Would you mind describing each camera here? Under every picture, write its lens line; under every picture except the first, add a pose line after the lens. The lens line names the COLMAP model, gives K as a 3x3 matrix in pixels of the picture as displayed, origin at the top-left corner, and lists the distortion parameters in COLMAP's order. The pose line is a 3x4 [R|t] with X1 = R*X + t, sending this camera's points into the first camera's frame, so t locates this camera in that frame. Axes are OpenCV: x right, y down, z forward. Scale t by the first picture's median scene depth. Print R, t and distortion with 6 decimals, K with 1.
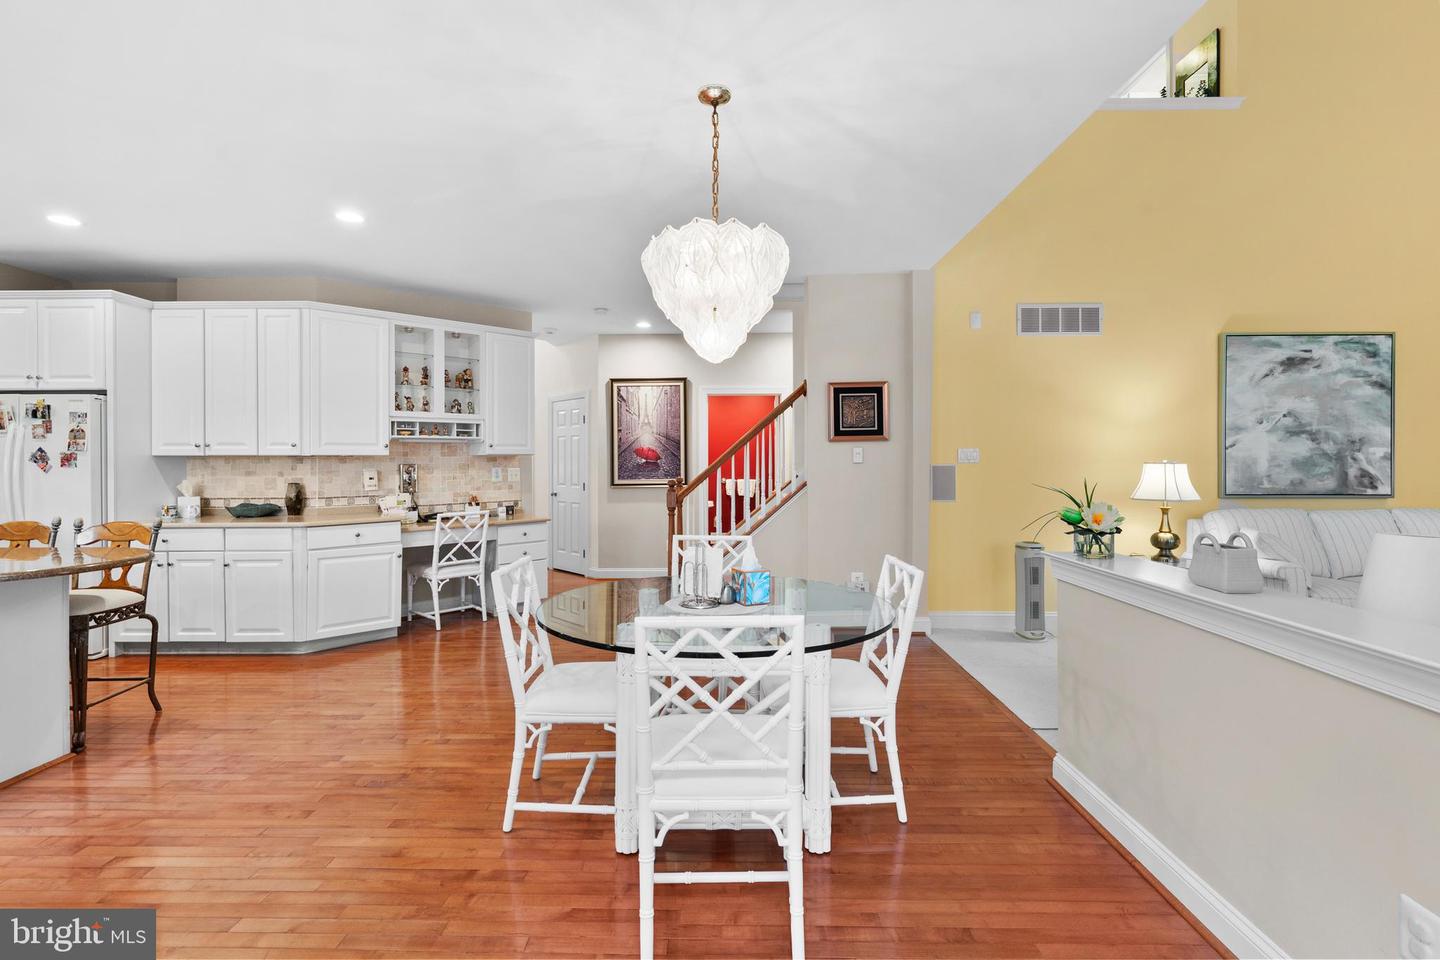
lens RADIAL K [[658.2, 0, 713.9], [0, 658.2, 467.3], [0, 0, 1]] dist [-0.002336, 0.000427]
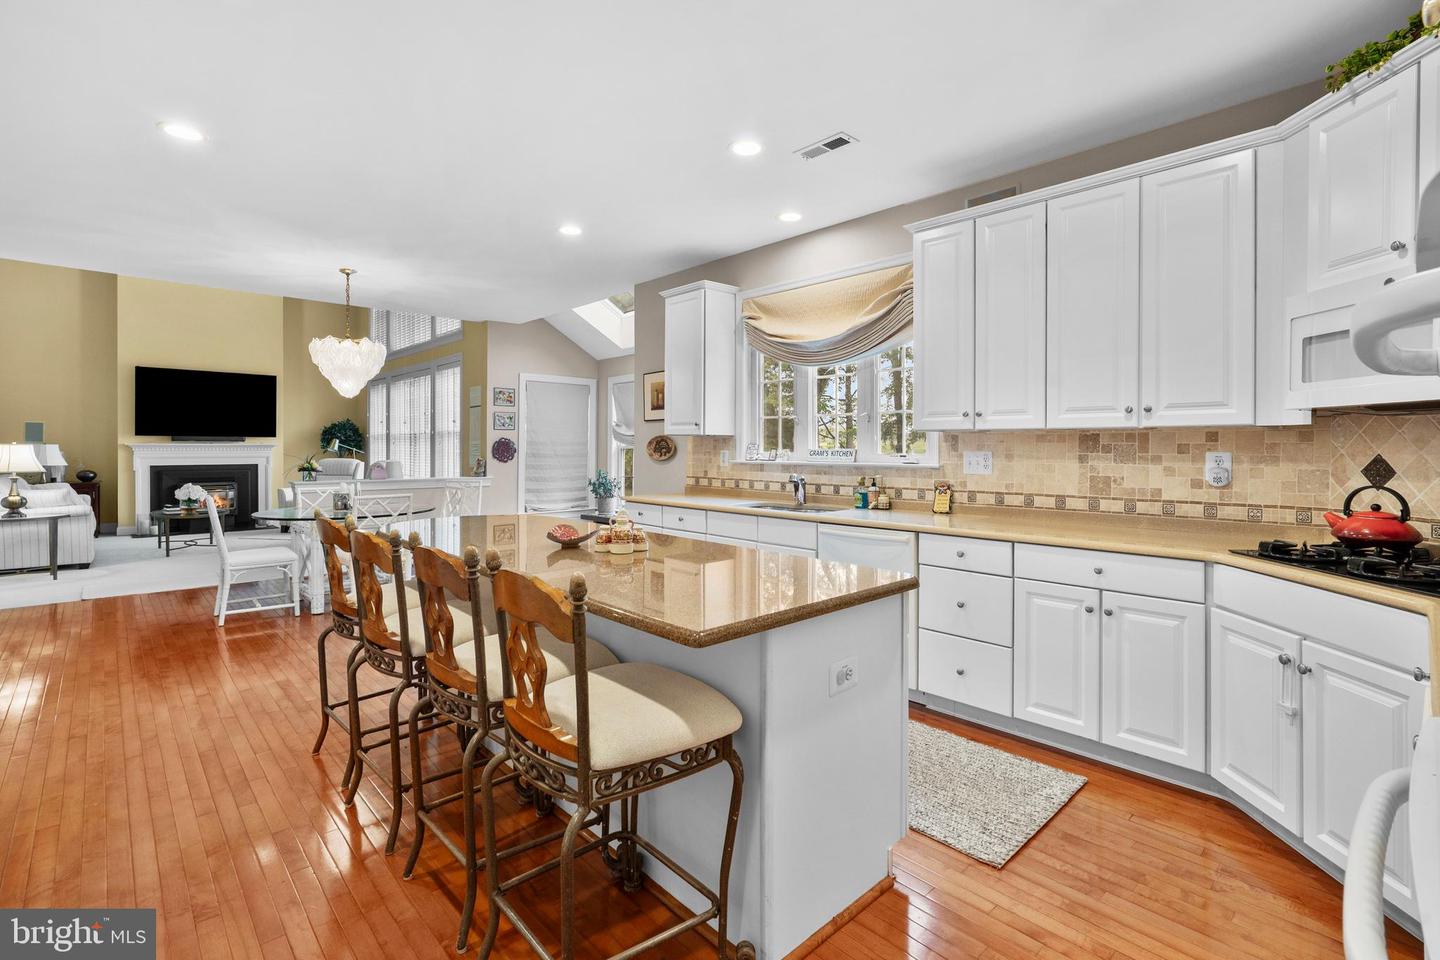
lens RADIAL K [[658.2, 0, 713.9], [0, 658.2, 467.3], [0, 0, 1]] dist [-0.002336, 0.000427]
pose [[-0.686712, -0.021950, 0.726598, -1.163850], [0.000832, 0.999520, 0.030981, -0.001316], [-0.726929, 0.021879, -0.686364, 0.790465]]
